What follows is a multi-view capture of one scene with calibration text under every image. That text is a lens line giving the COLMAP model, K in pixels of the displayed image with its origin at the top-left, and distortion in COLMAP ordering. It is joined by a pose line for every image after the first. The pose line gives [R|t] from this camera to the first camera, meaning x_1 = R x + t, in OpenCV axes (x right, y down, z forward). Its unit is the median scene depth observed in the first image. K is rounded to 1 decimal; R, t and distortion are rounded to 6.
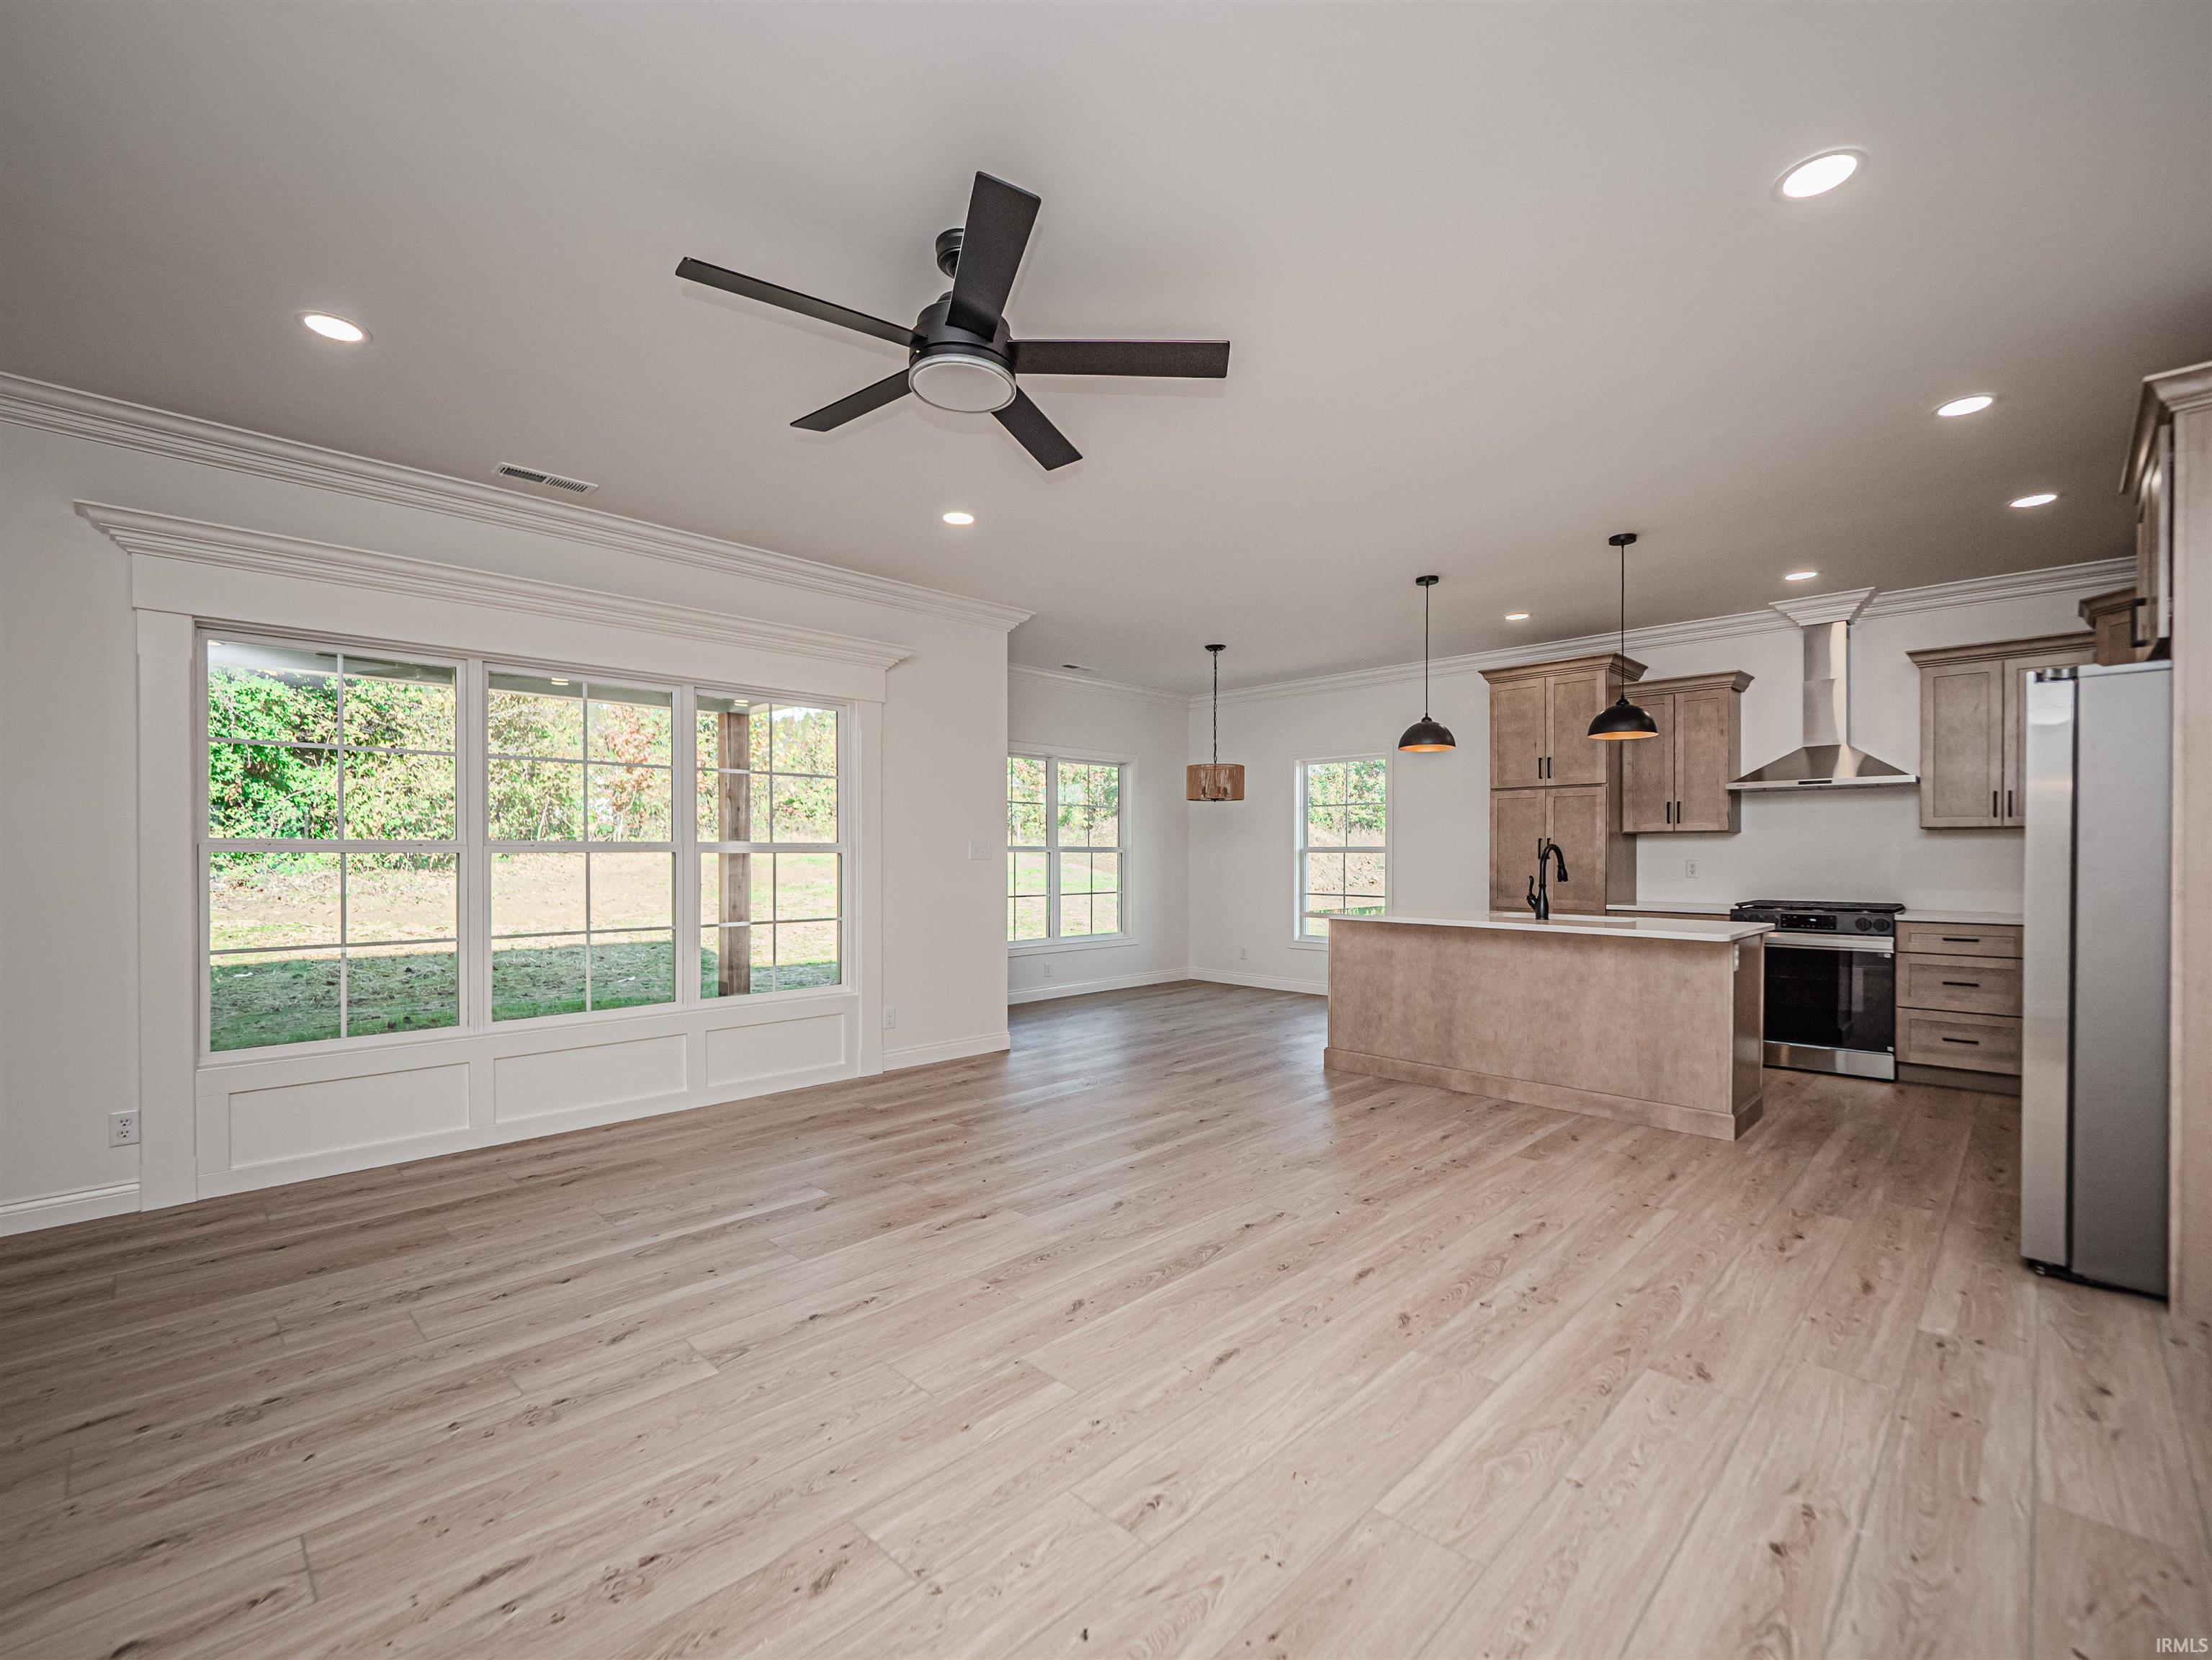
lens RADIAL K [[948.0, 0, 1106.3], [0, 948.0, 837.3], [0, 0, 1]] dist [-0.006686, -0.000067]
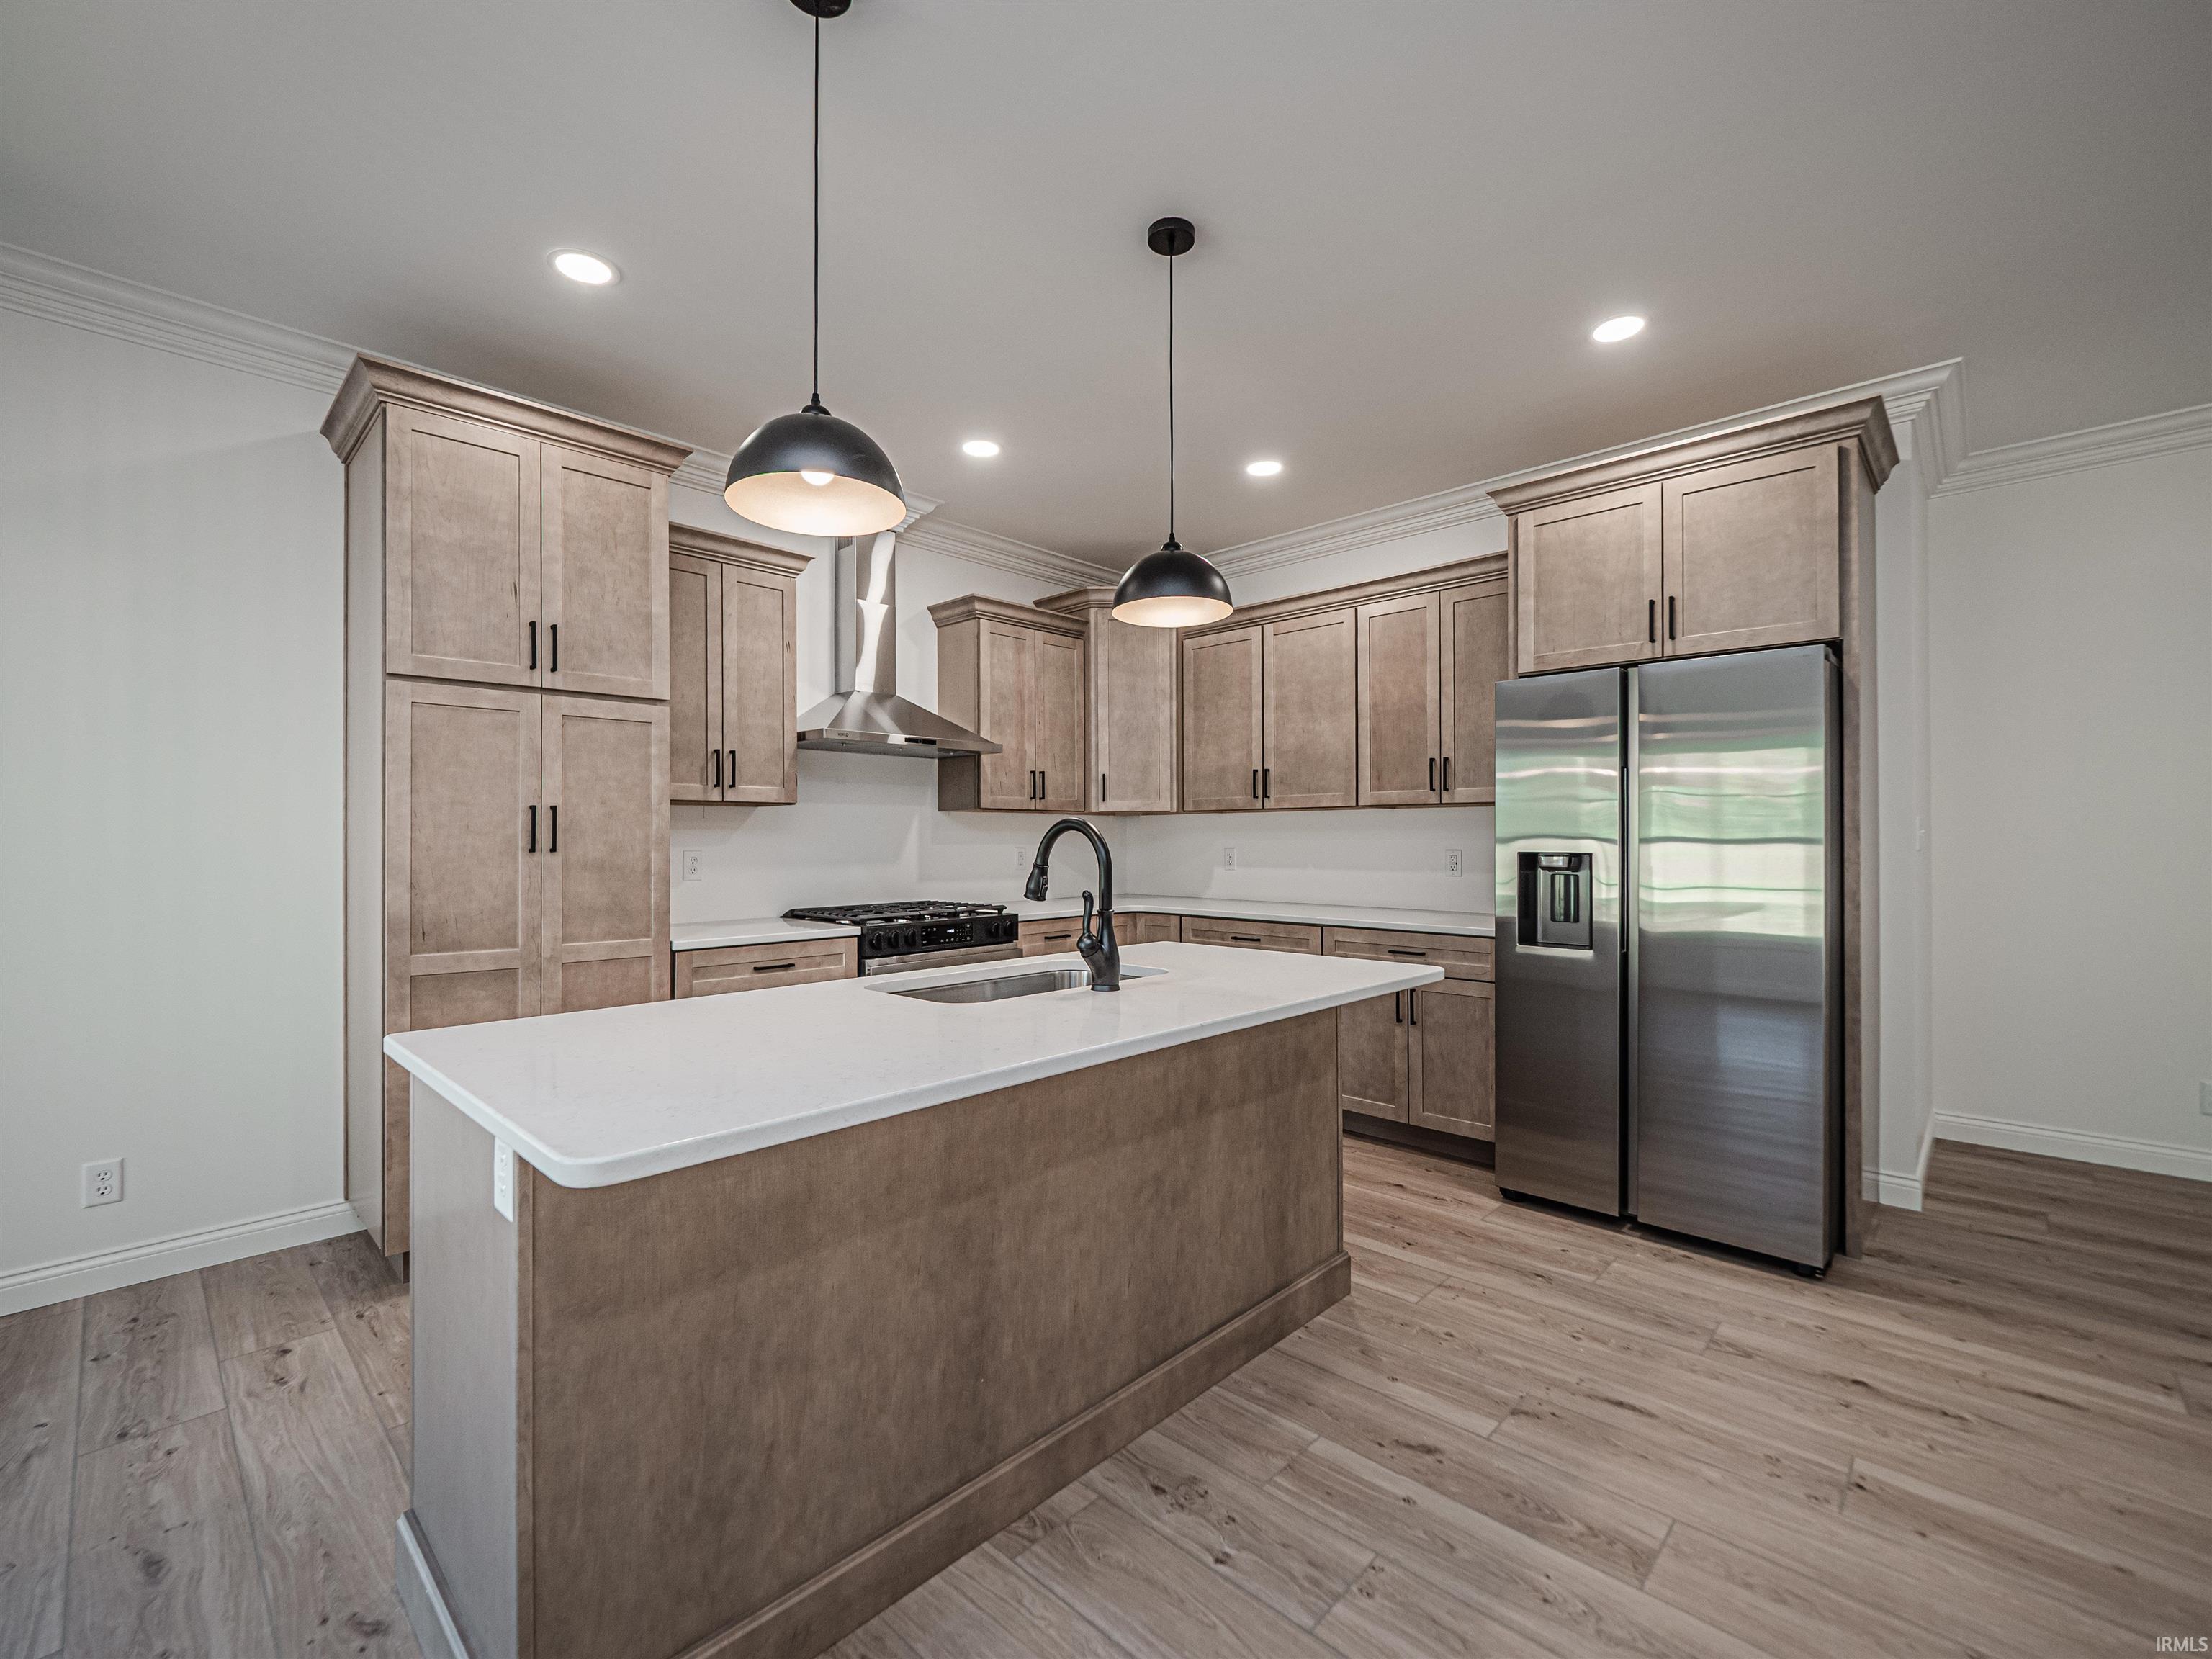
lens RADIAL K [[947.9, 0, 1106.3], [0, 947.9, 836.8], [0, 0, 1]] dist [-0.006686, -0.000067]
pose [[-0.007591, 0.001723, 0.999970, 0.024566], [-0.015040, 0.999885, -0.001837, 0.016894], [-0.999858, -0.015054, -0.007564, 0.991546]]
